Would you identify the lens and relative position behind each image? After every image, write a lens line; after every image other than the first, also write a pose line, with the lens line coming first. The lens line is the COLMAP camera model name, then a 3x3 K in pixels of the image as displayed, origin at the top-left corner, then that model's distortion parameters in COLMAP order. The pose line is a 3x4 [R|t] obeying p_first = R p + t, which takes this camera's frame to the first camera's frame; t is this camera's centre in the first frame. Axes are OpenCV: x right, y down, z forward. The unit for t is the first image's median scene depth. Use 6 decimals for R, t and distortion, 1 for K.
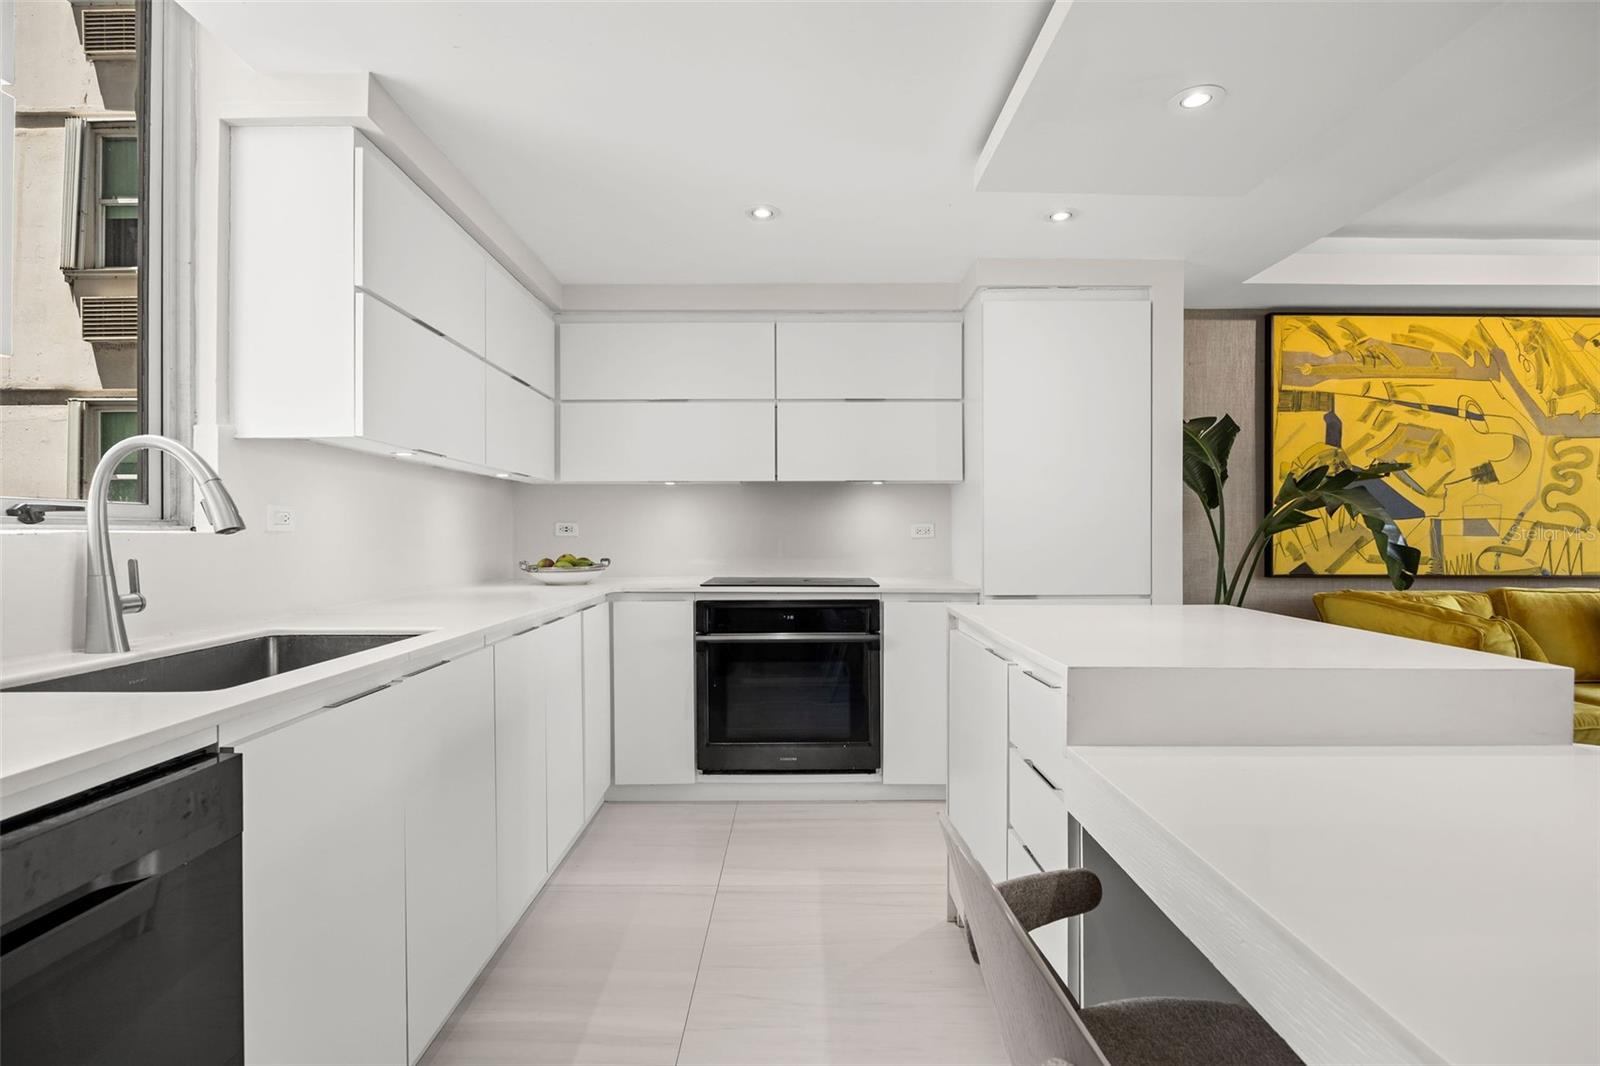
lens RADIAL K [[785.1, 0, 801.4], [0, 785.1, 538.9], [0, 0, 1]] dist [-0.017874, 0.003921]
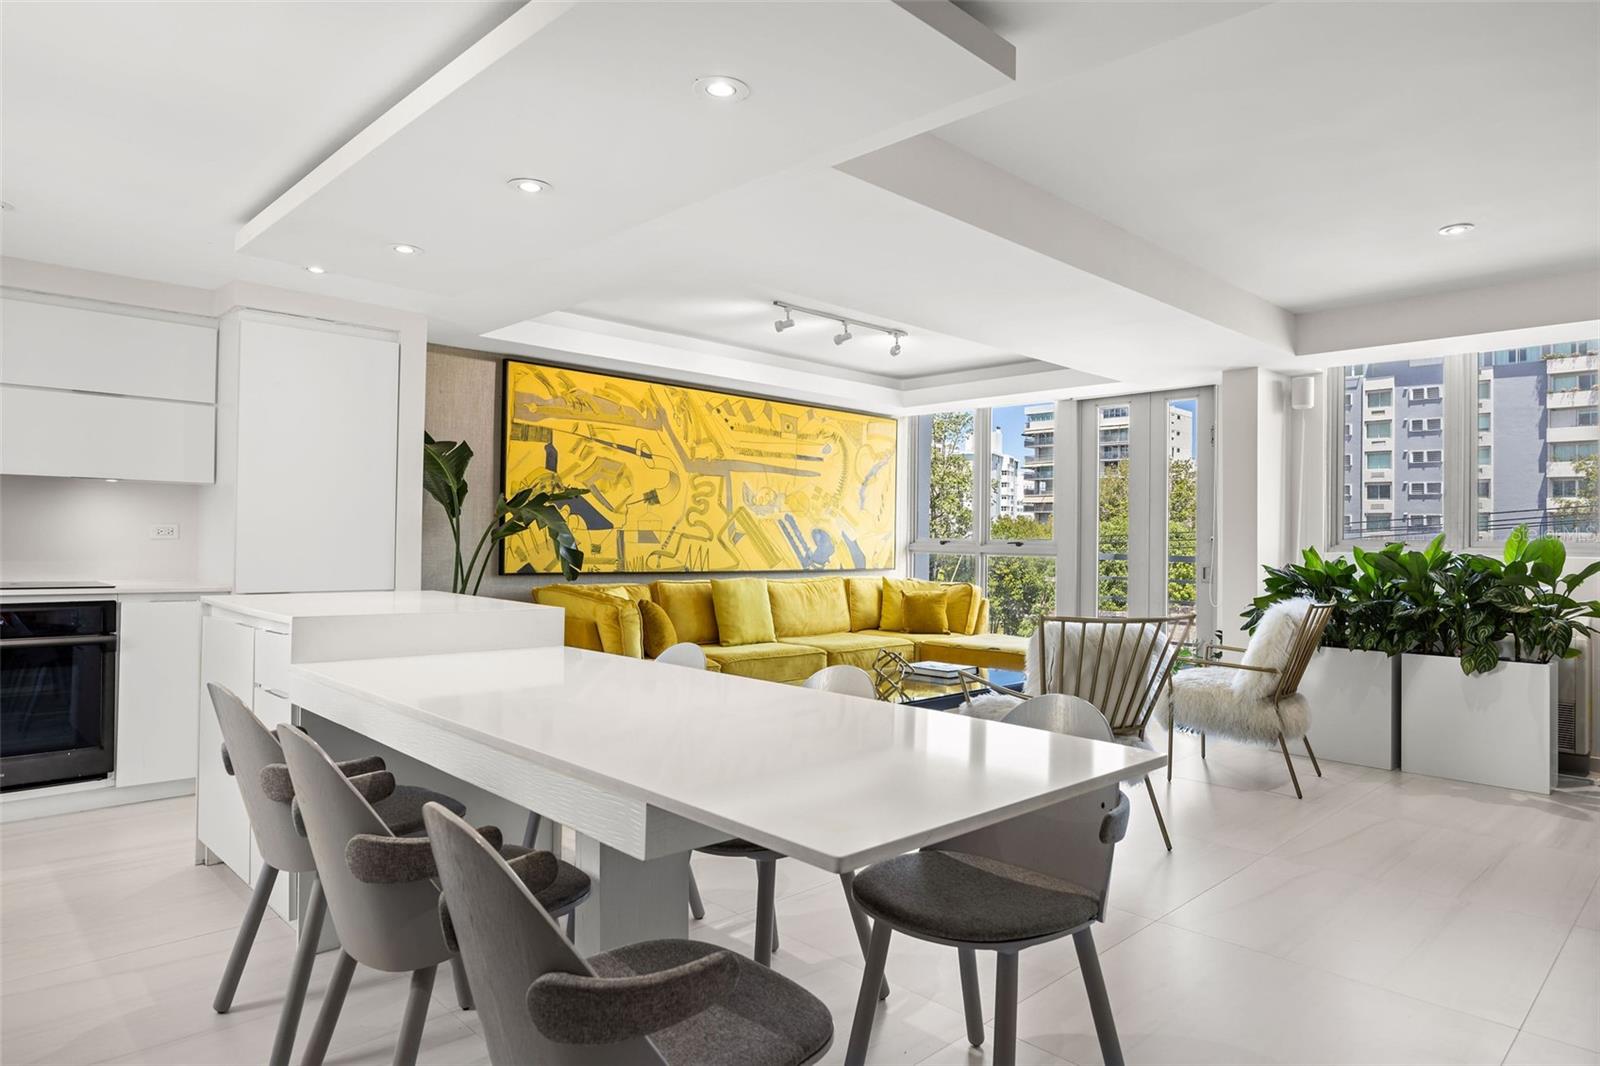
lens RADIAL K [[953.6, 0, 807.0], [0, 953.6, 527.2], [0, 0, 1]] dist [-0.011770, 0.004509]
pose [[0.716213, 0.023071, 0.697500, -0.095707], [-0.012651, 0.999718, -0.020077, -0.001674], [-0.697767, 0.005555, 0.716303, -0.396220]]
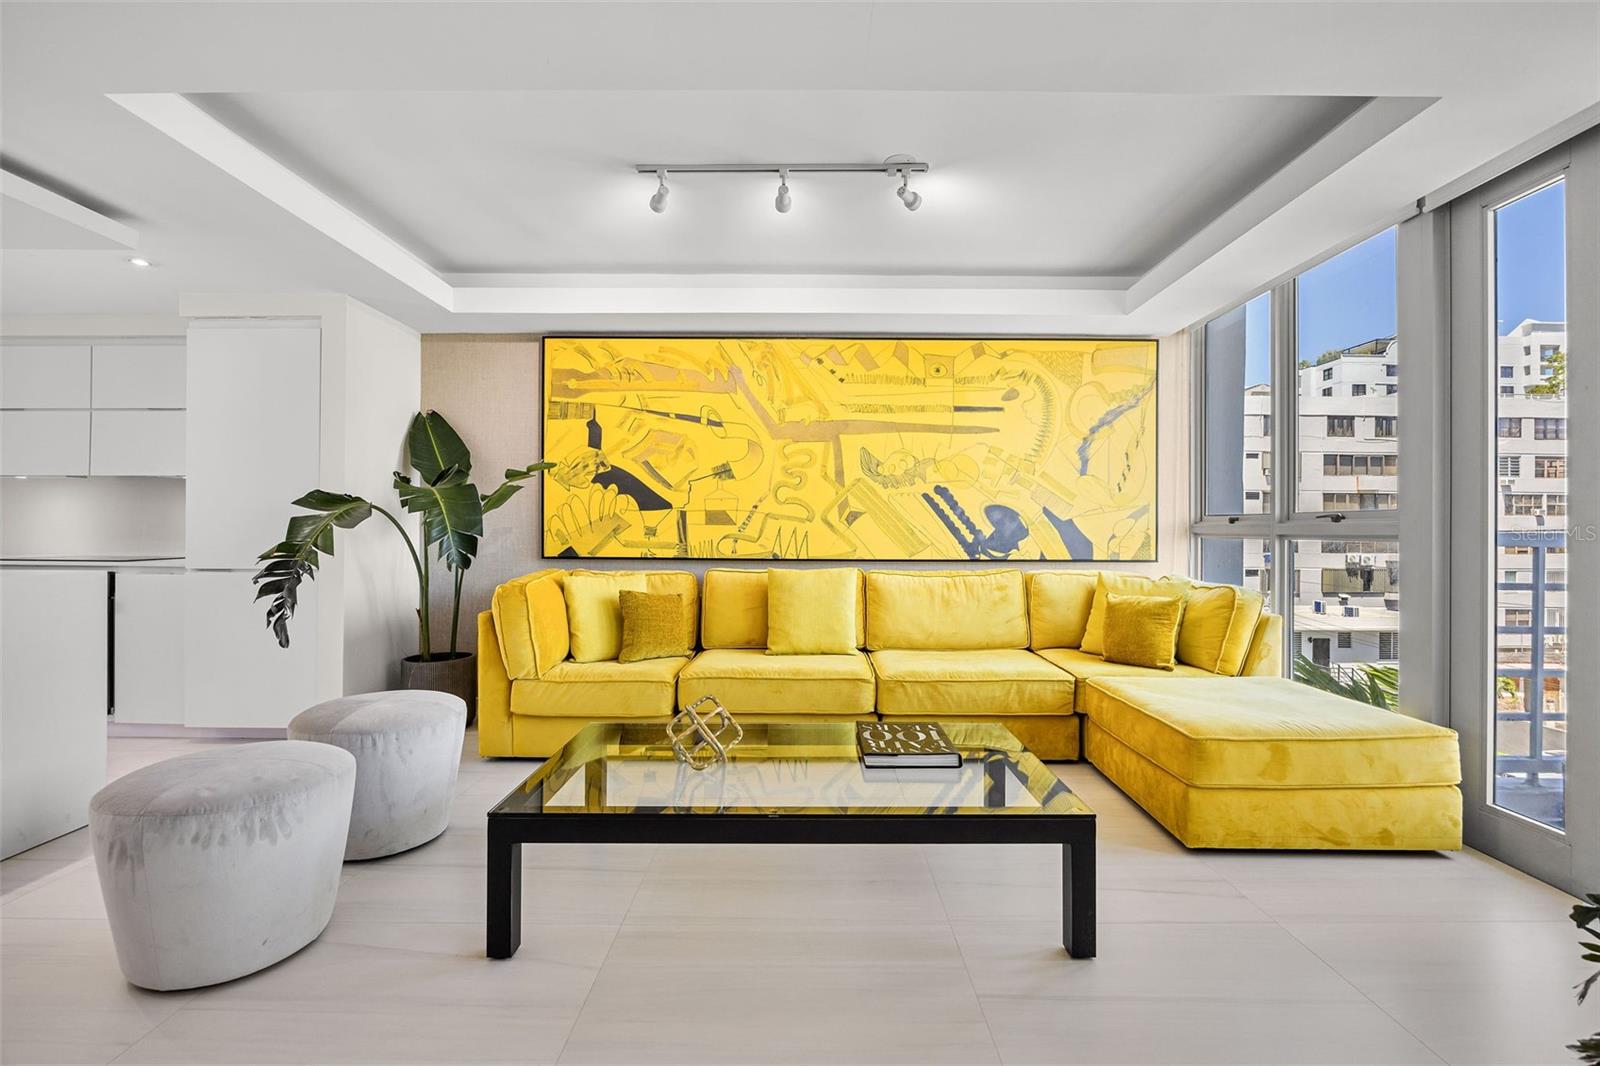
lens RADIAL K [[709.9, 0, 806.4], [0, 709.9, 530.3], [0, 0, 1]] dist [-0.017418, 0.002768]
pose [[0.999956, 0.006900, -0.006348, 1.014823], [-0.006943, 0.999953, -0.006771, 0.011063], [0.006301, 0.006815, 0.999957, -0.078355]]
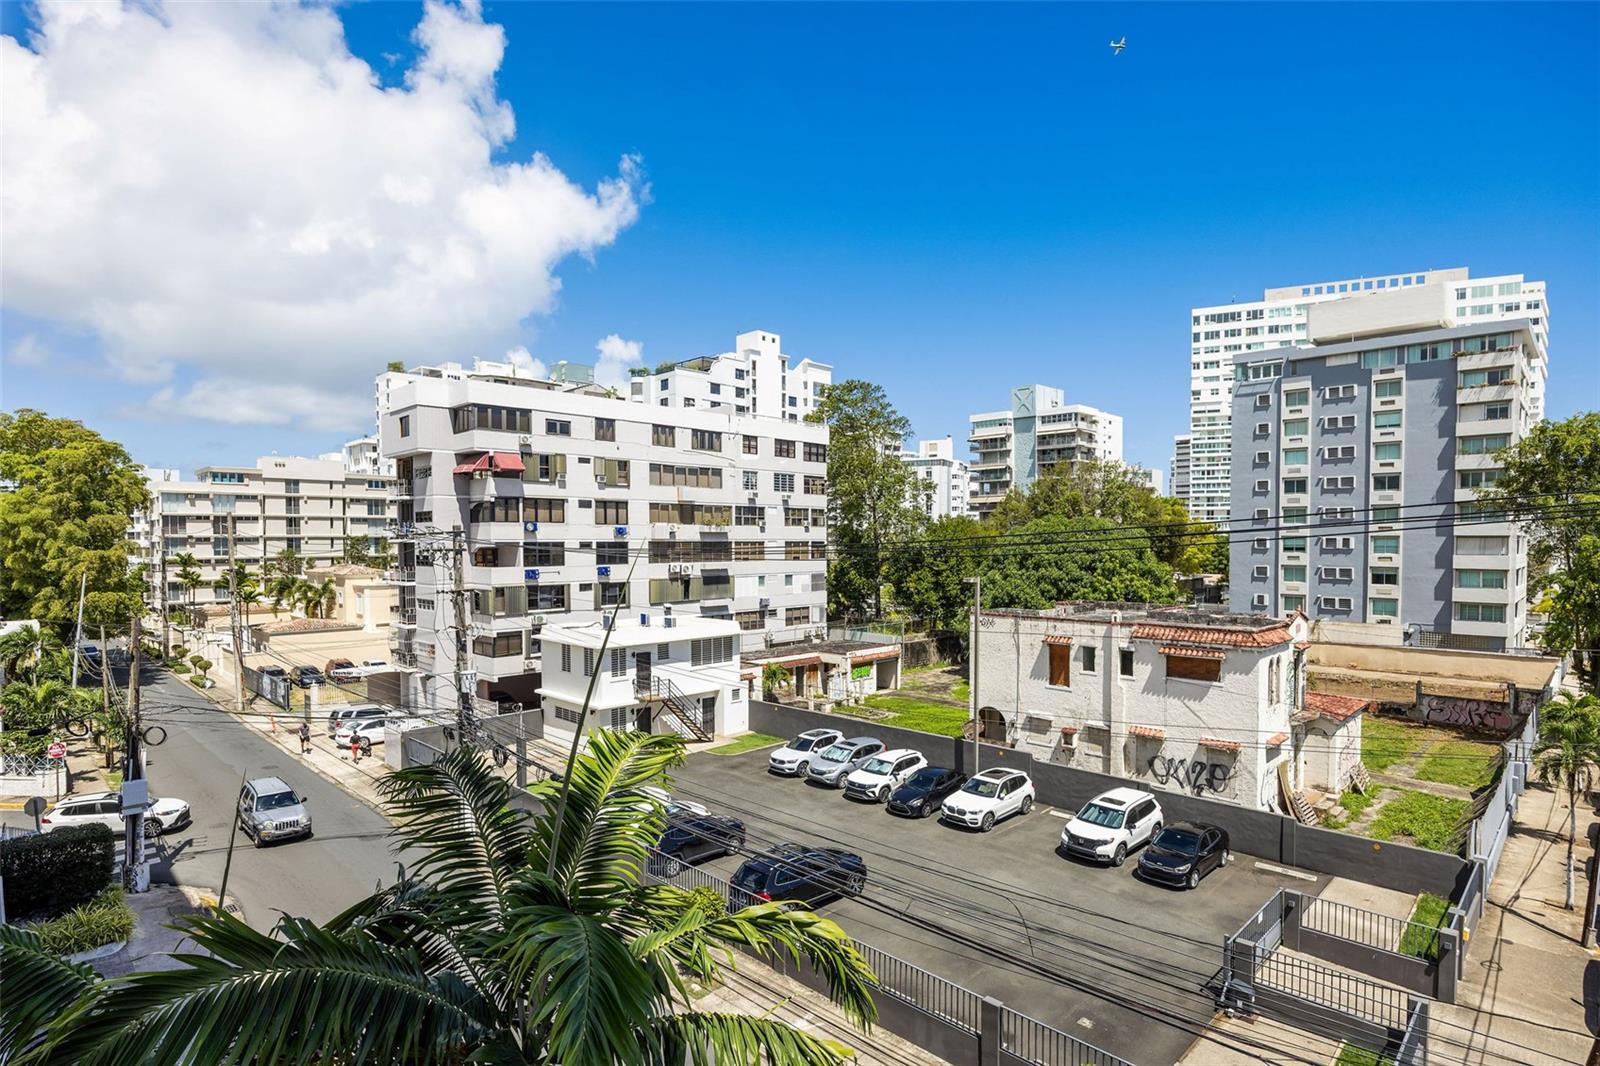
lens RADIAL K [[814.0, 0, 812.8], [0, 814.0, 563.7], [0, 0, 1]] dist [-0.011831, 0.000513]
pose [[0.703926, -0.019058, 0.710018, 1.875973], [0.003521, 0.999721, 0.023344, -0.040653], [-0.710265, -0.013932, 0.703797, 0.366114]]
